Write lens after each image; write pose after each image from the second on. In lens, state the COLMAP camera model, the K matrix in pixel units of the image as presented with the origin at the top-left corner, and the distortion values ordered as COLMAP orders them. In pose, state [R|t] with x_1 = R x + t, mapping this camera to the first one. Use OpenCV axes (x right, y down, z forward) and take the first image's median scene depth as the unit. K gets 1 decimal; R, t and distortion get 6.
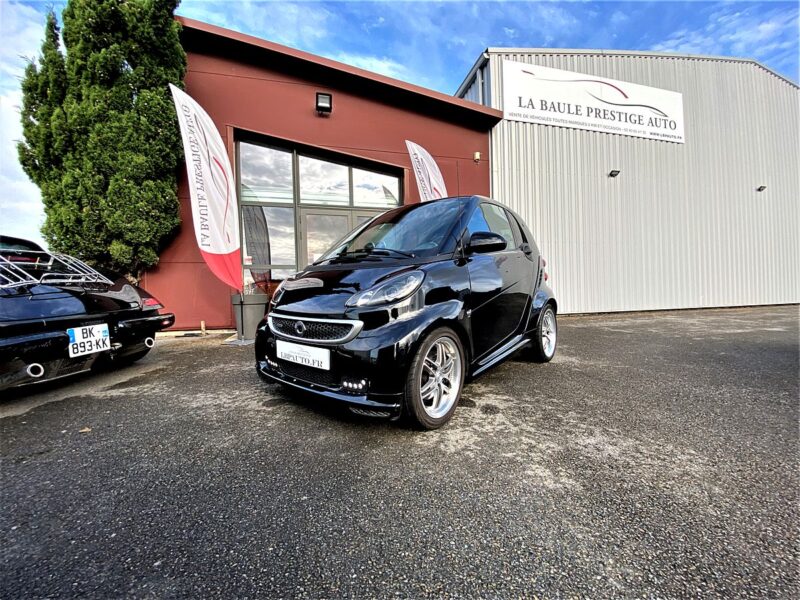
lens RADIAL K [[322.0, 0, 400.0], [0, 322.0, 300.0], [0, 0, 1]] dist [0.015155, -0.017612]
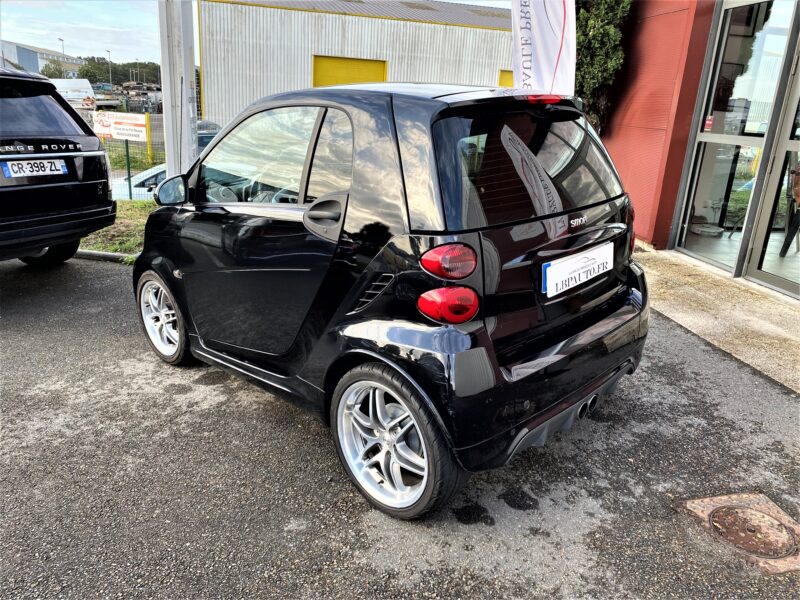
lens RADIAL K [[609.4, 0, 400.0], [0, 609.4, 300.0], [0, 0, 1]] dist [0.003512, 0.008237]
pose [[-0.084435, 0.330899, -0.939881, 0.812117], [-0.053487, 0.940385, 0.335881, -0.221397], [0.994992, 0.078632, -0.061703, 0.810473]]
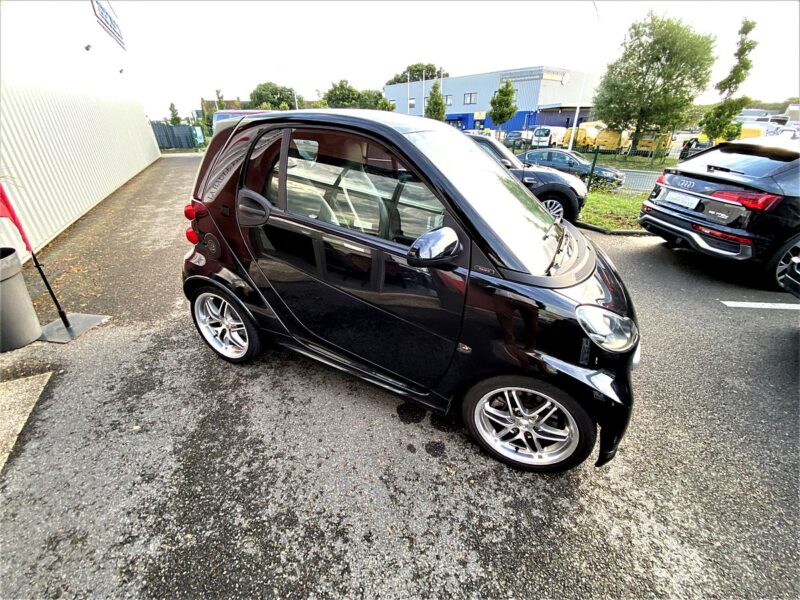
lens RADIAL K [[322.0, 0, 400.0], [0, 322.0, 300.0], [0, 0, 1]] dist [0.015155, -0.017612]
pose [[-0.239842, -0.441670, 0.864525, -0.420248], [0.033204, 0.886264, 0.461988, -0.193623], [-0.970244, 0.139510, -0.197898, 0.827110]]
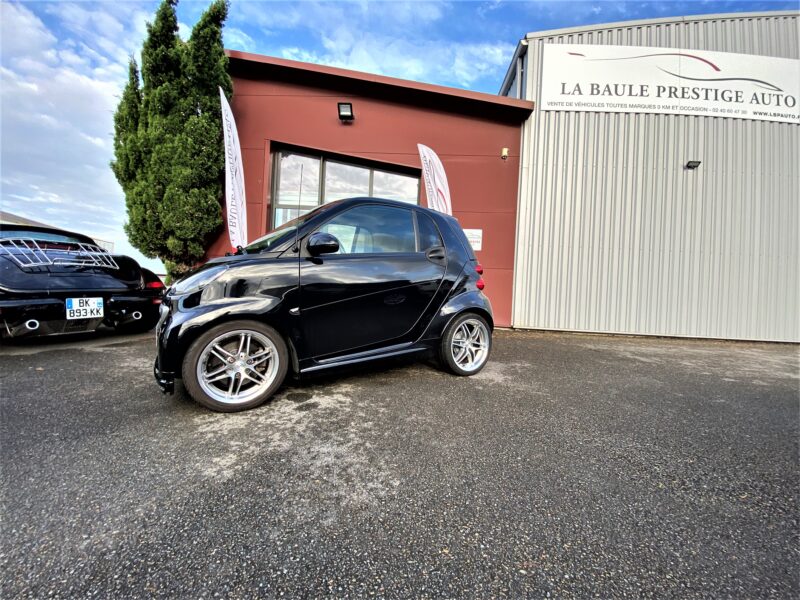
lens RADIAL K [[322.0, 0, 400.0], [0, 322.0, 300.0], [0, 0, 1]] dist [0.015155, -0.017612]
pose [[0.952843, 0.075518, -0.293918, 0.406557], [-0.076428, 0.997040, 0.008405, -0.014049], [0.293683, 0.014455, 0.955794, 0.050797]]
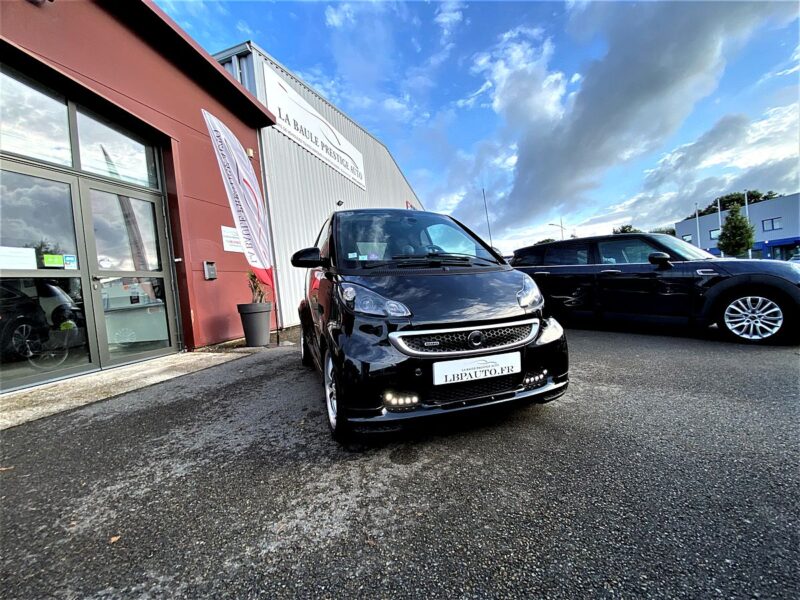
lens RADIAL K [[322.0, 0, 400.0], [0, 322.0, 300.0], [0, 0, 1]] dist [0.015155, -0.017612]
pose [[0.513832, -0.053148, 0.856243, -0.533098], [0.085275, 0.996300, 0.010668, -0.020993], [-0.853642, 0.067535, 0.516464, 0.327546]]
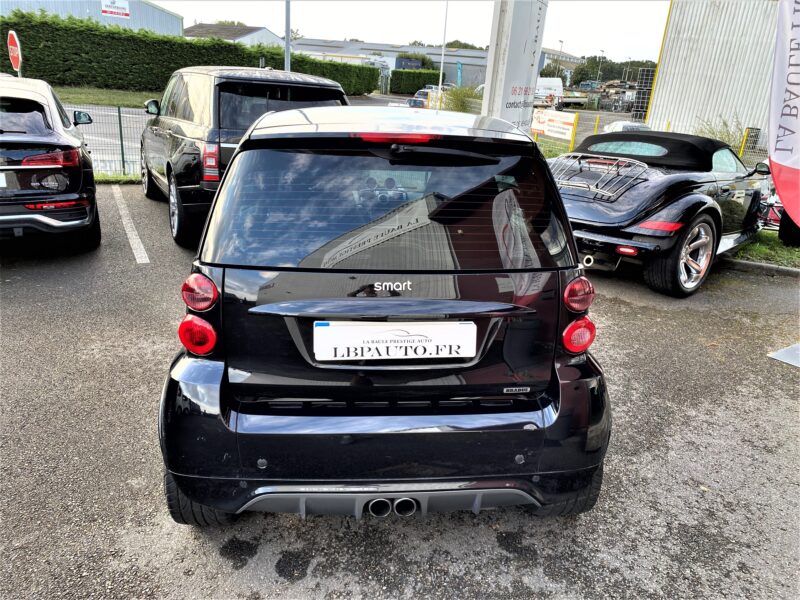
lens RADIAL K [[609.4, 0, 400.0], [0, 609.4, 300.0], [0, 0, 1]] dist [0.003512, 0.008237]
pose [[-0.726708, 0.221797, -0.650155, 0.550870], [-0.055054, 0.924593, 0.376957, -0.273508], [0.684736, 0.309731, -0.659699, 1.240381]]
